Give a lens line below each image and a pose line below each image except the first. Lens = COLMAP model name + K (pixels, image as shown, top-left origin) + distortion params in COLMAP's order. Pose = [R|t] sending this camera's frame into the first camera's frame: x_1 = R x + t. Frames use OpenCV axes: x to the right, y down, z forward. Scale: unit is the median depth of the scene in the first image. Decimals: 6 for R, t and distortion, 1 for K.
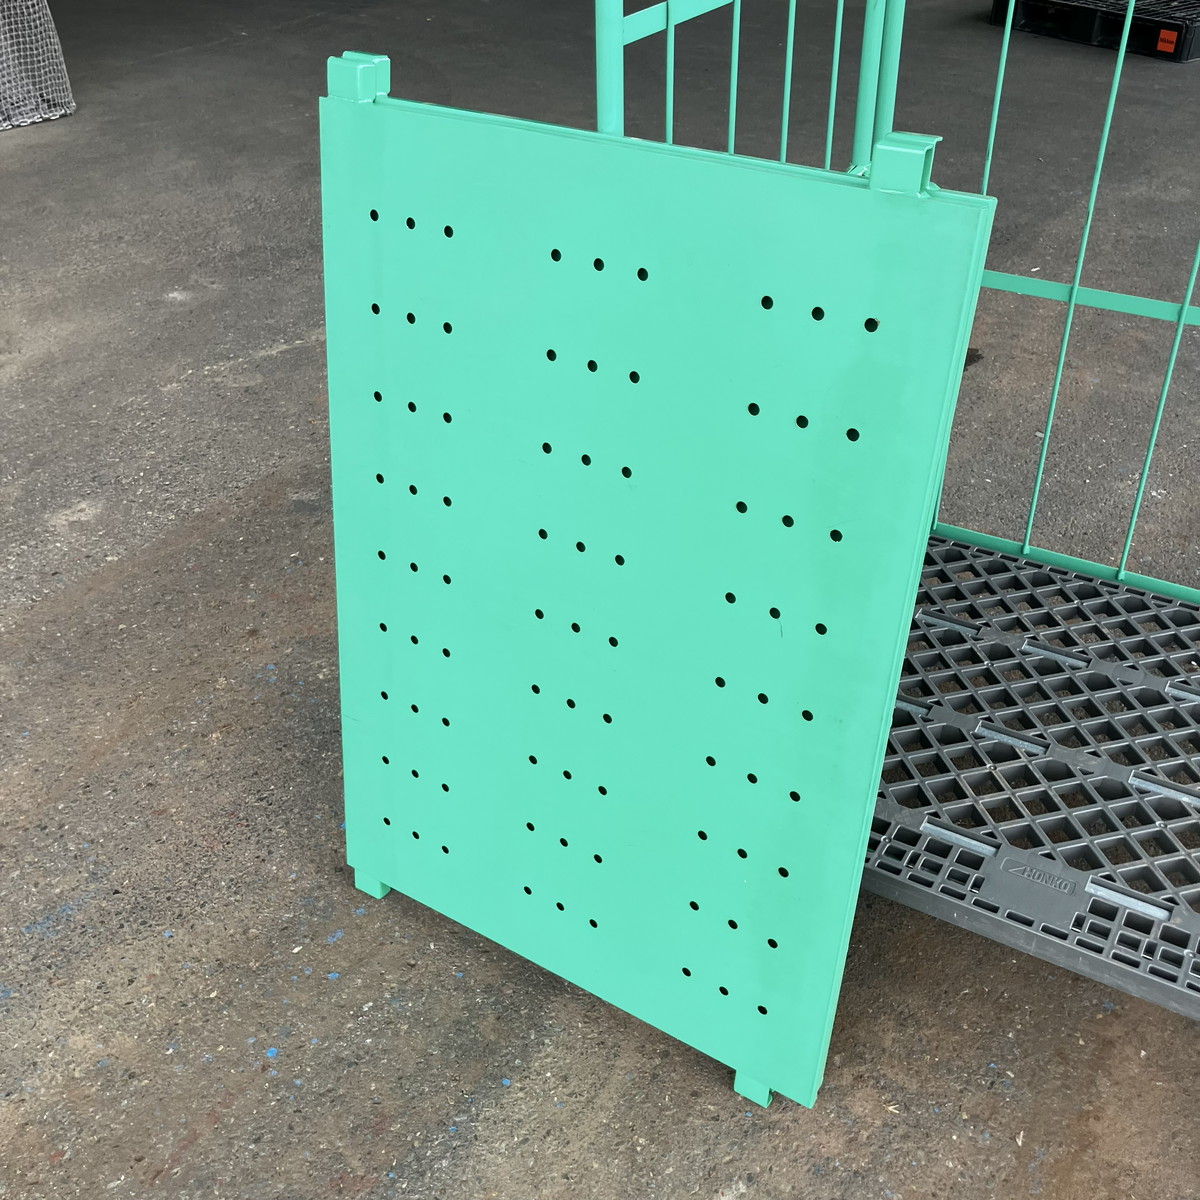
lens RADIAL K [[1329.4, 0, 583.4], [0, 1329.4, 500.6], [0, 0, 1]] dist [-0.004244, 0.000000]
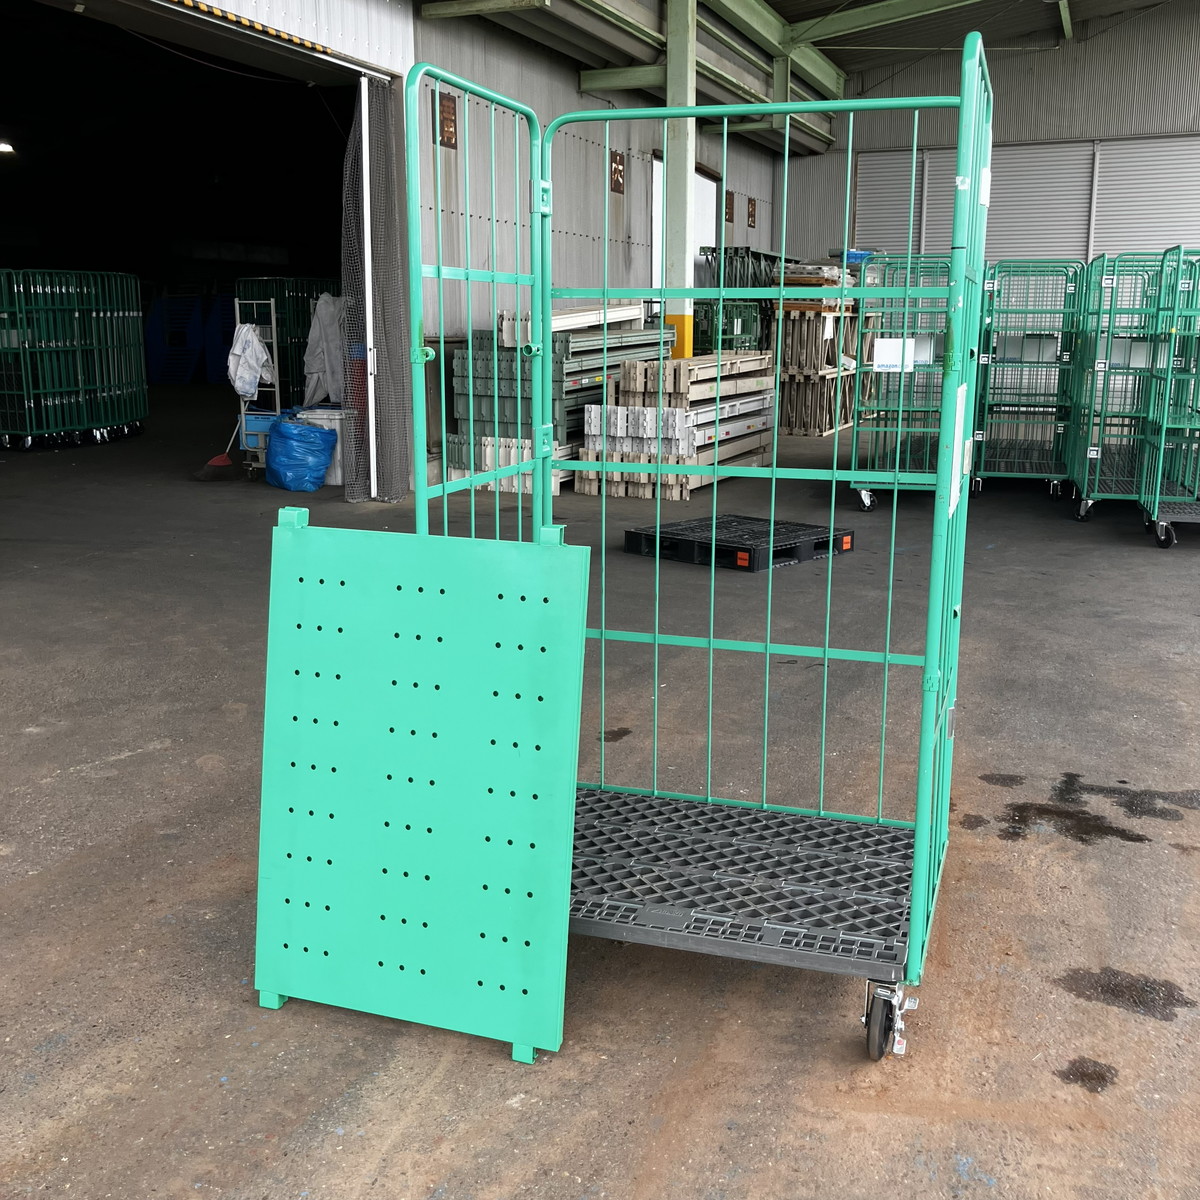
lens RADIAL K [[1329.4, 0, 607.4], [0, 1329.4, 593.4], [0, 0, 1]] dist [-0.004244, 0.000000]
pose [[0.967674, -0.021033, 0.251324, -0.164024], [0.106728, 0.937040, -0.332513, 0.413873], [-0.228507, 0.348587, 0.908995, -0.696527]]
